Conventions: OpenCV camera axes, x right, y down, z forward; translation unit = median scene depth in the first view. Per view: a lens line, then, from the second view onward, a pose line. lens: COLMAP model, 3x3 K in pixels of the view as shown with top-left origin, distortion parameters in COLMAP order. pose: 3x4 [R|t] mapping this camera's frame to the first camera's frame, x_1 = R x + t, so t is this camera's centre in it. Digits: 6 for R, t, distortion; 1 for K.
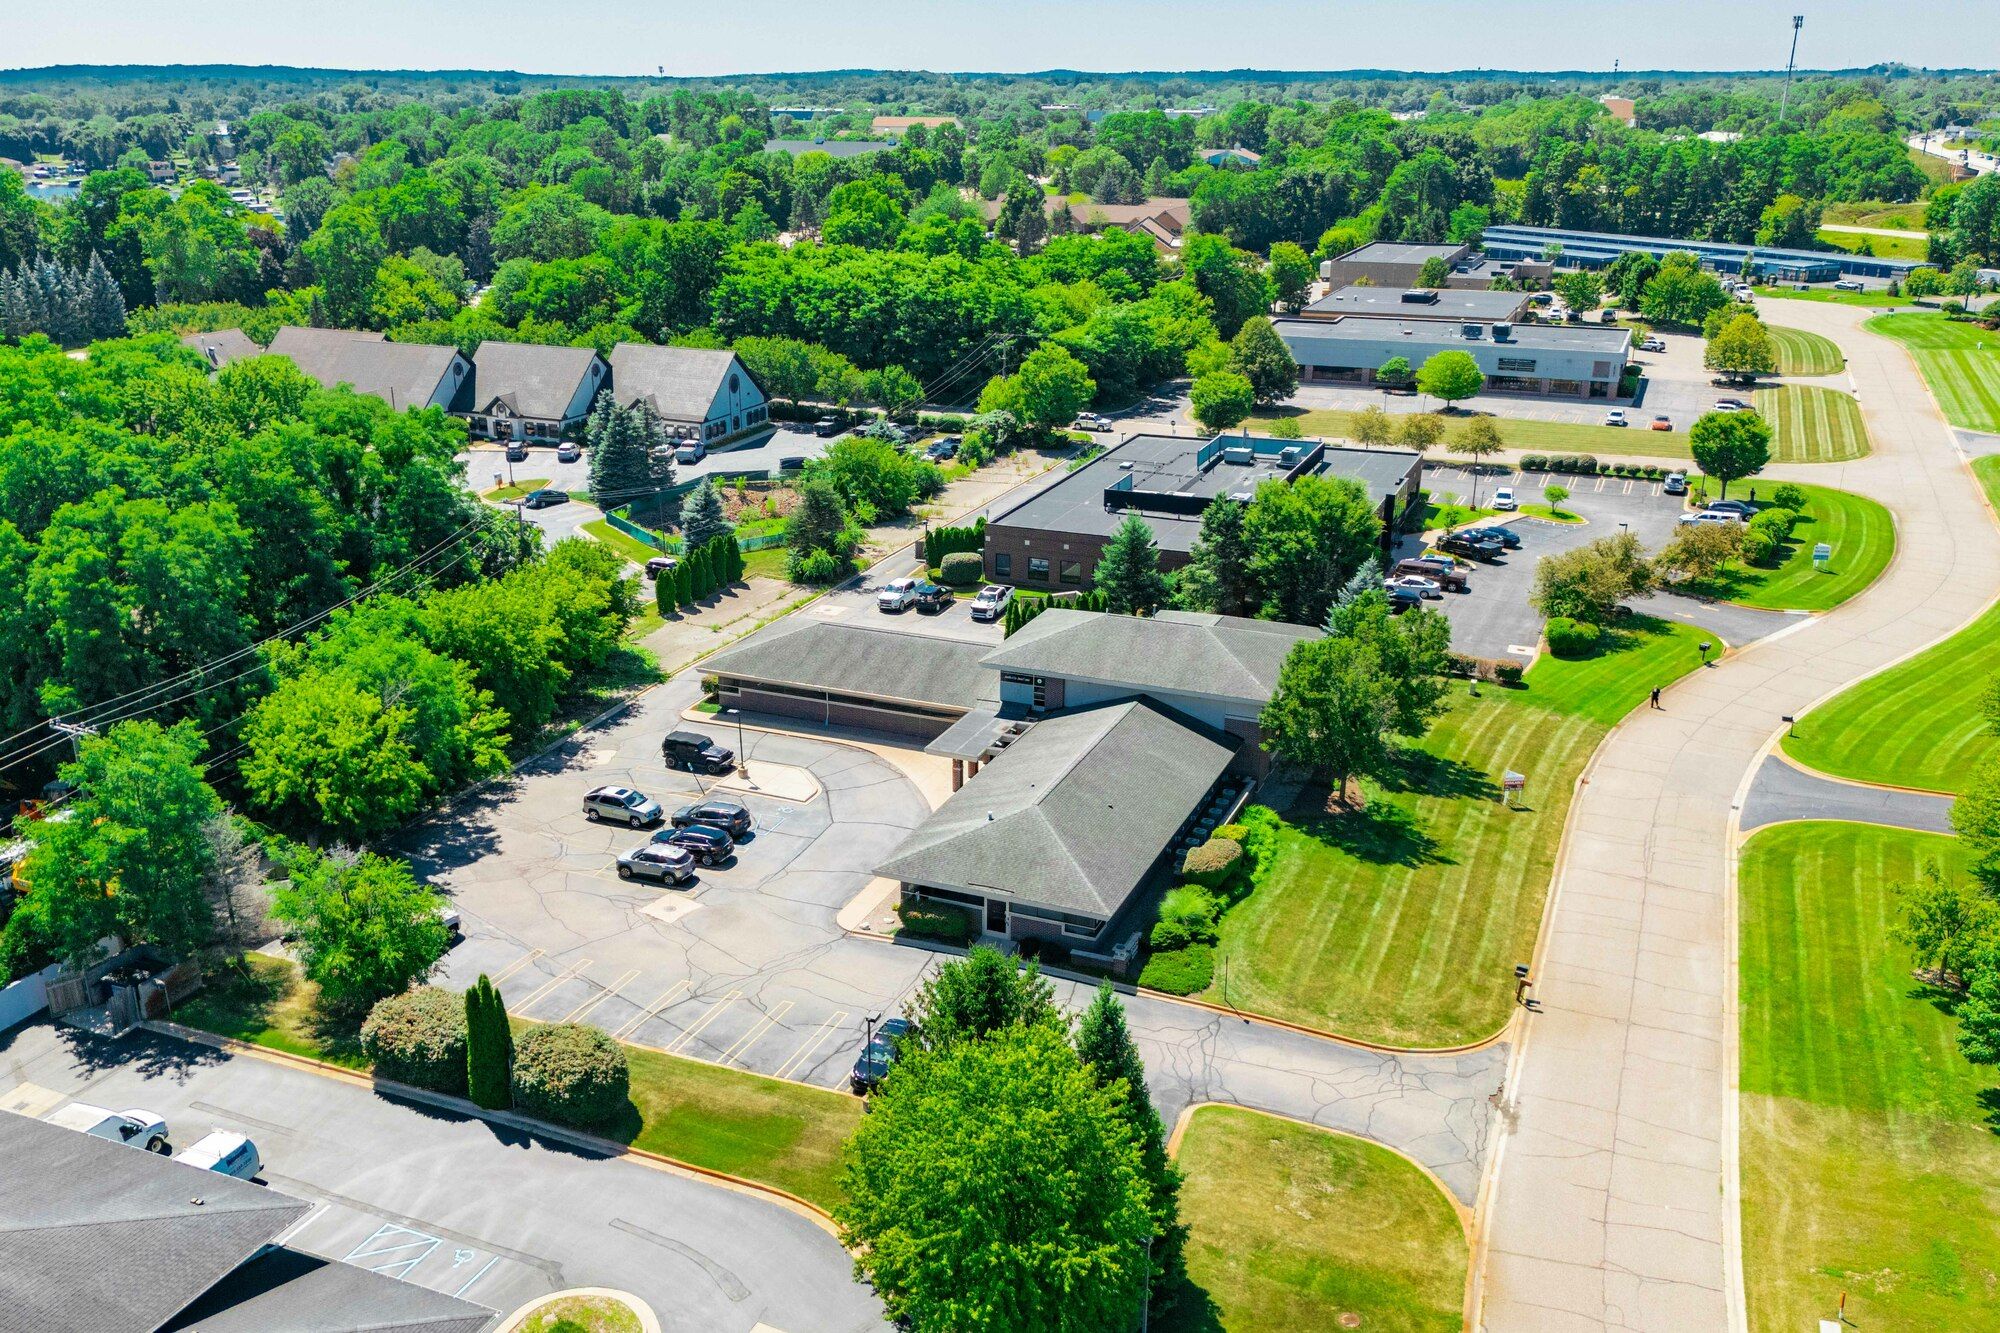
lens RADIAL K [[1693.3, 0, 994.5], [0, 1693.3, 714.3], [0, 0, 1]] dist [0.123323, -0.214872]
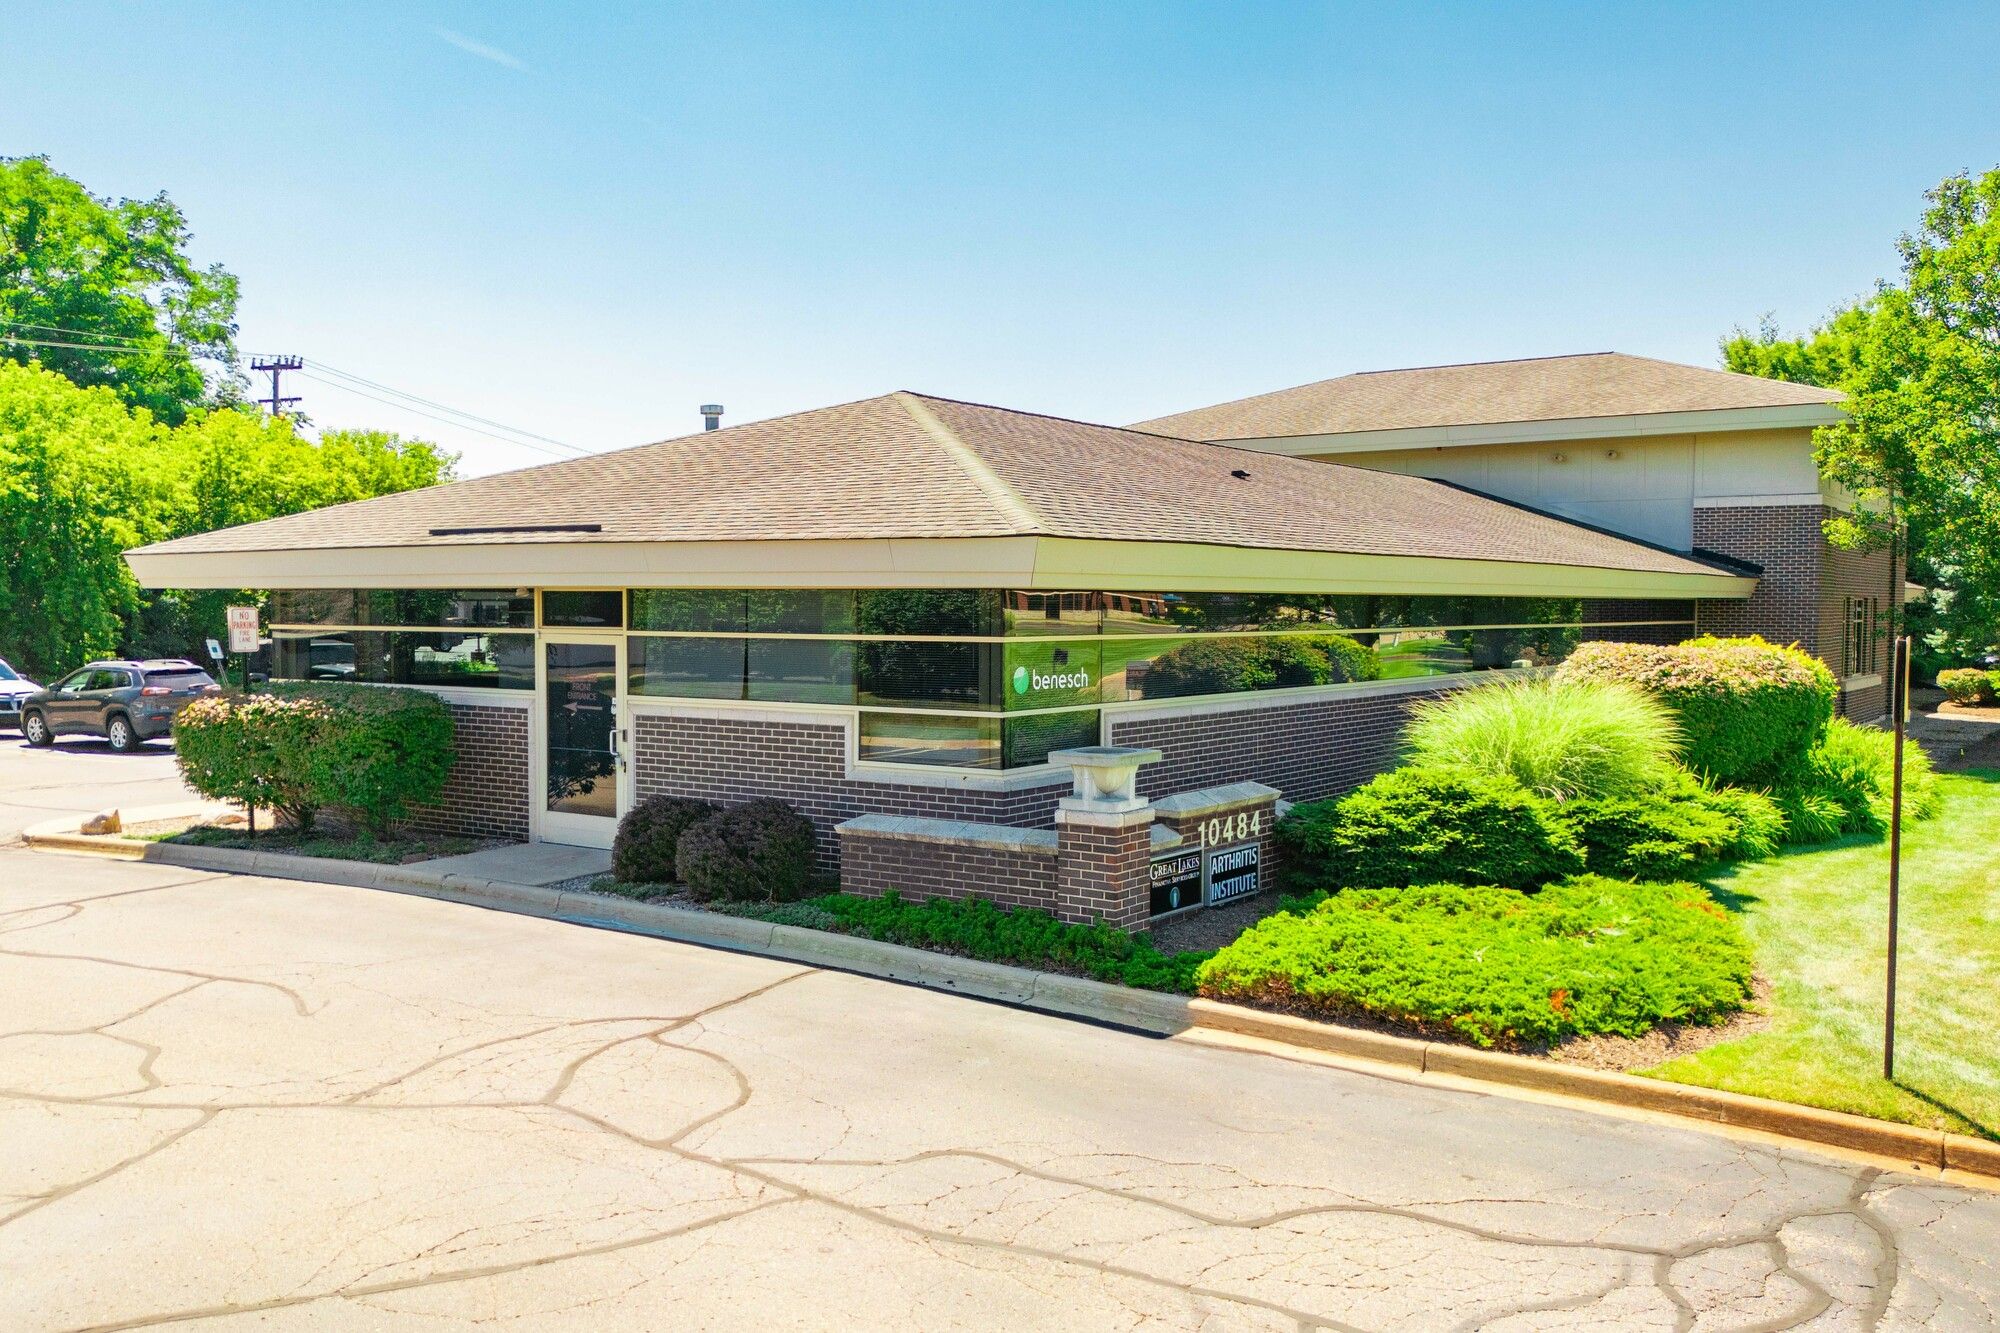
lens RADIAL K [[1693.3, 0, 994.5], [0, 1693.3, 714.3], [0, 0, 1]] dist [0.123323, -0.214872]
pose [[0.978972, 0.016806, -0.203299, 0.065720], [-0.074819, 0.956730, -0.281193, 0.122964], [0.189777, 0.290491, 0.937870, 0.587579]]
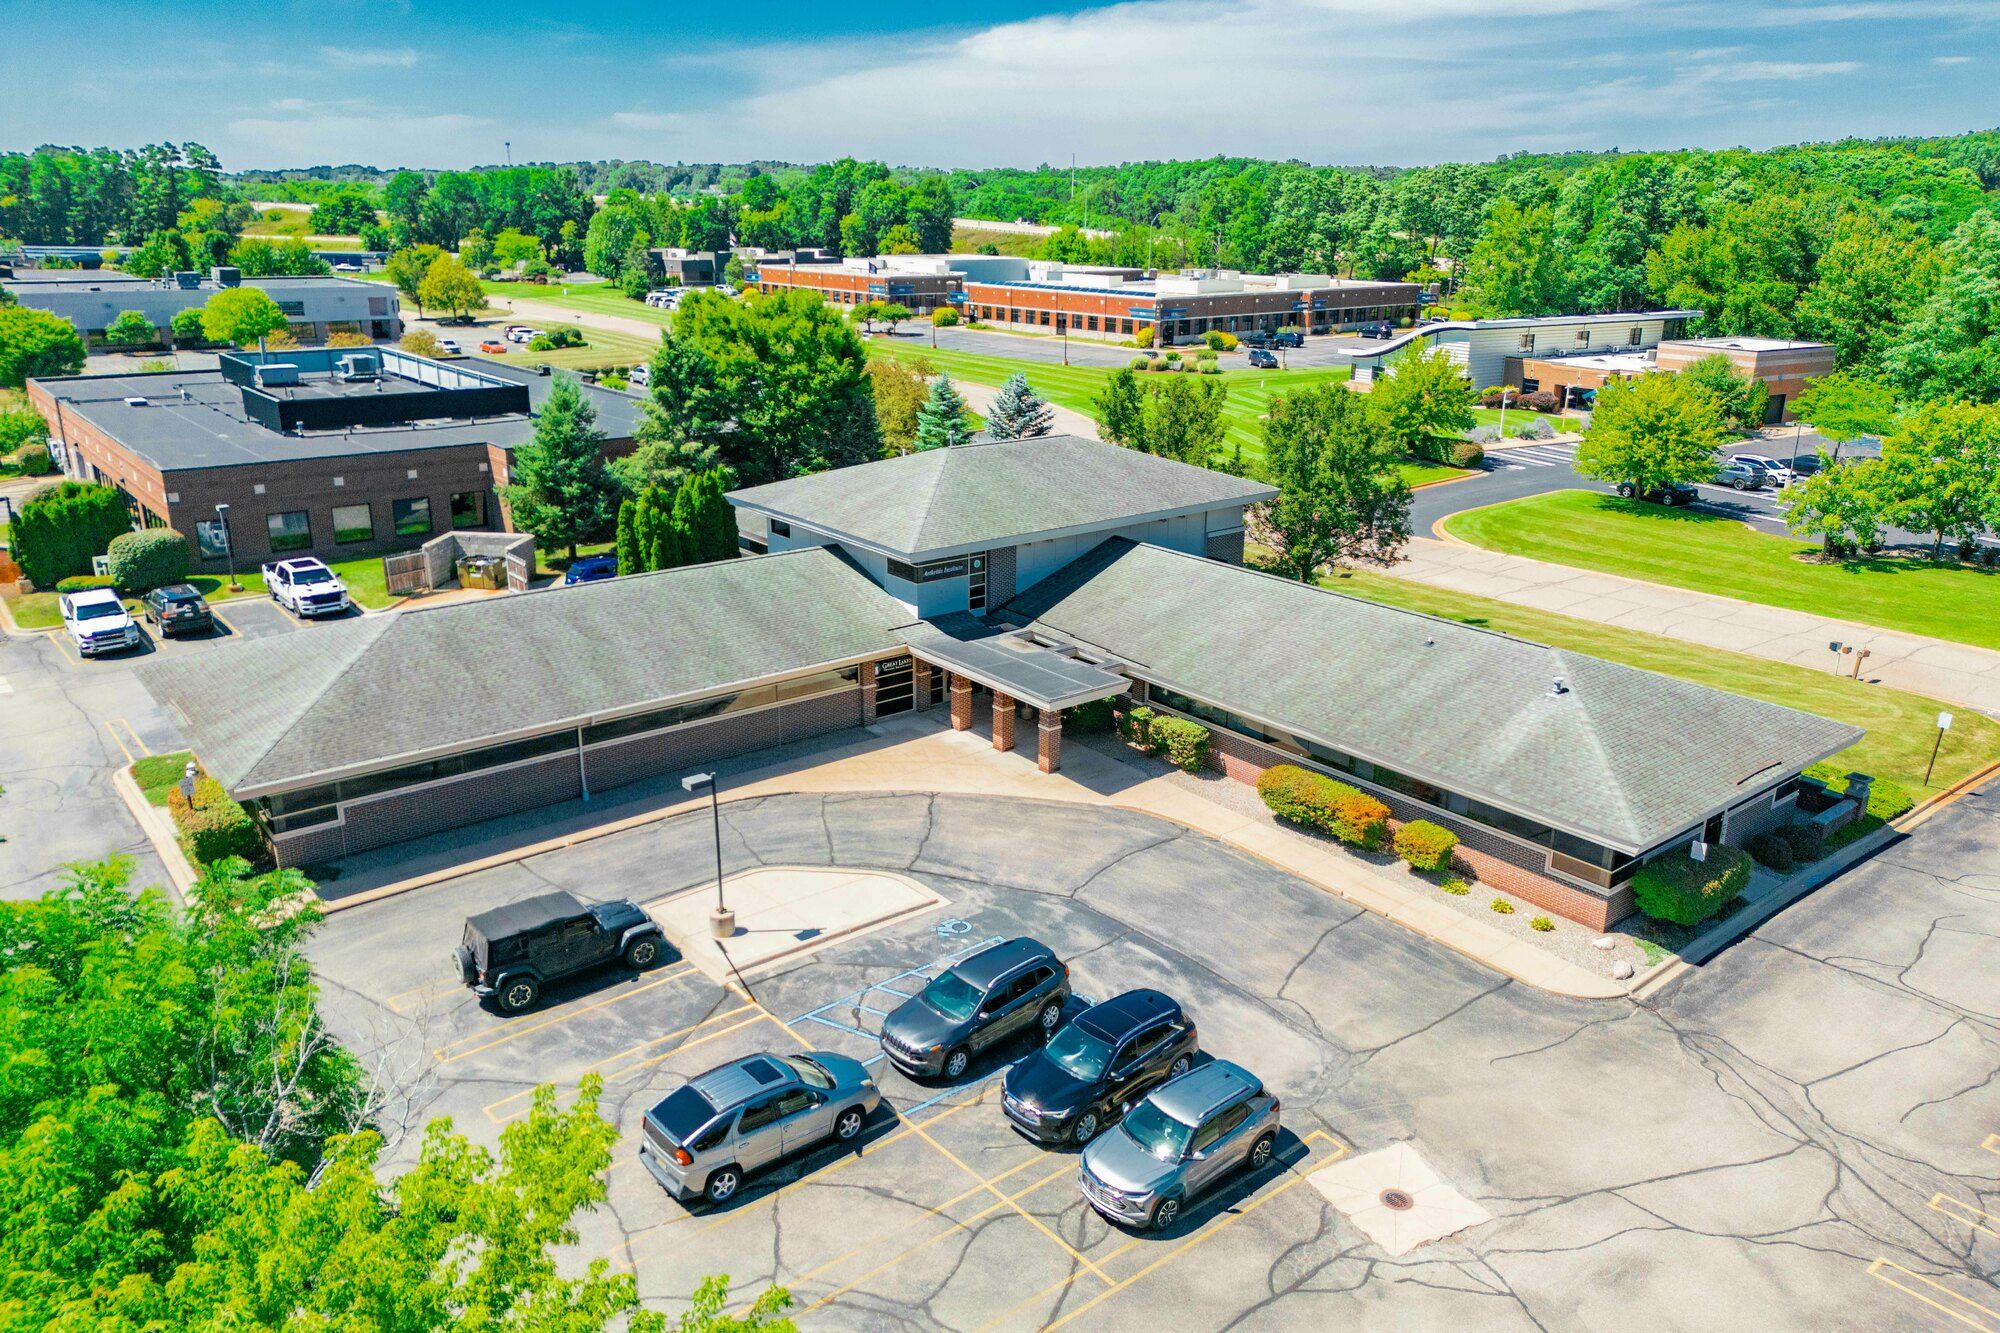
lens RADIAL K [[1400.6, 0, 1007.9], [0, 1400.6, 654.7], [0, 0, 1]] dist [0.023081, -0.001326]
pose [[0.456825, -0.257952, 0.851335, -0.349068], [0.296778, 0.946396, 0.127504, -0.043954], [-0.838590, 0.194410, 0.508892, 0.693319]]
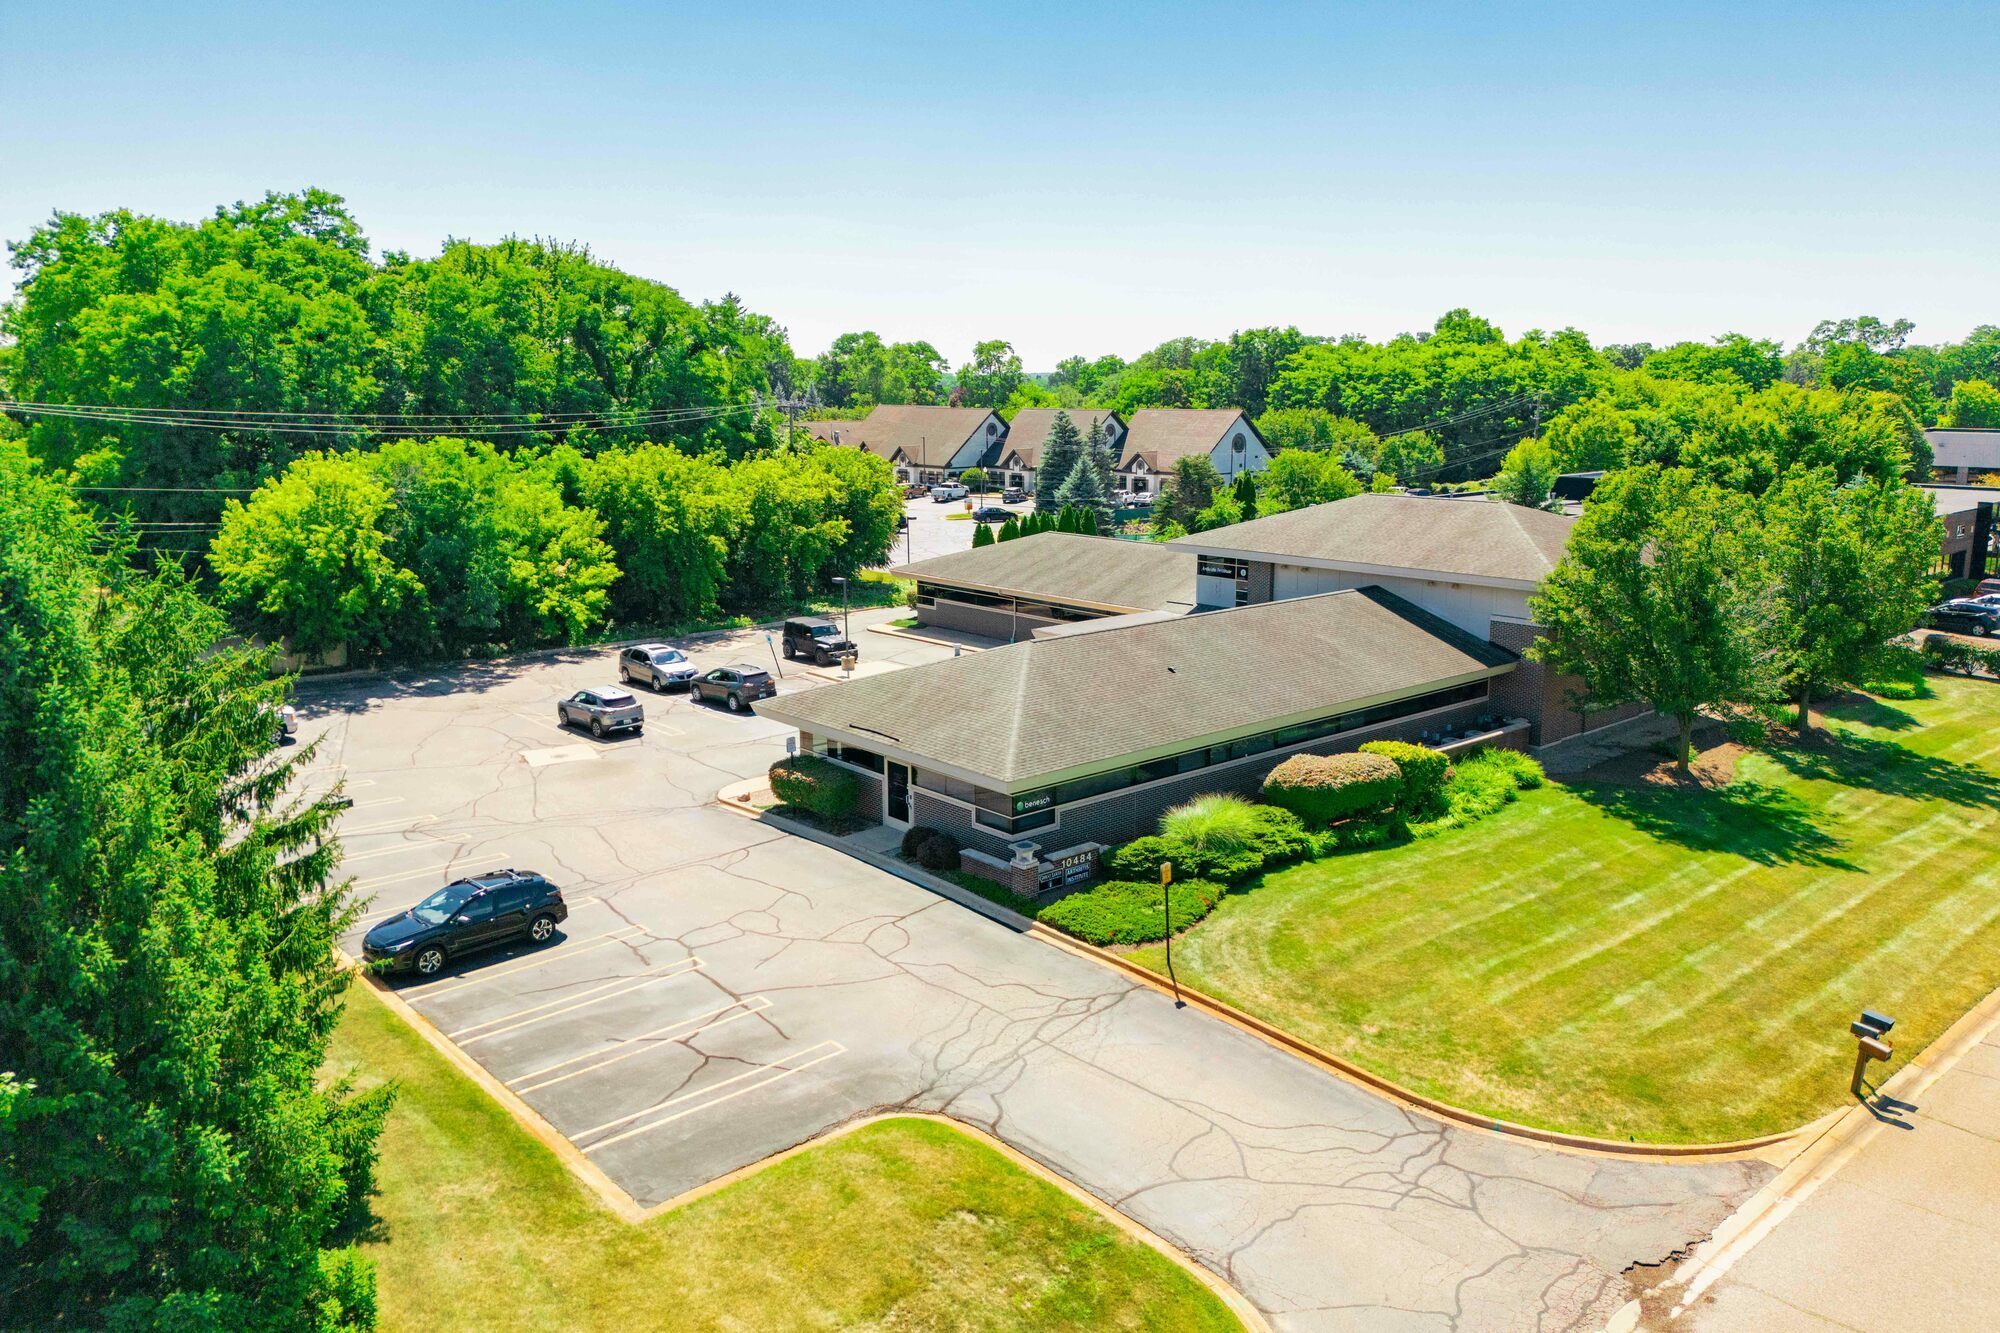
lens RADIAL K [[1468.7, 0, 1023.9], [0, 1468.7, 670.1], [0, 0, 1]] dist [0.090329, -0.131361]
pose [[0.902435, 0.080085, -0.423317, 0.184872], [-0.144391, 0.981966, -0.122043, 0.096062], [0.405909, 0.171259, 0.897724, 0.392457]]
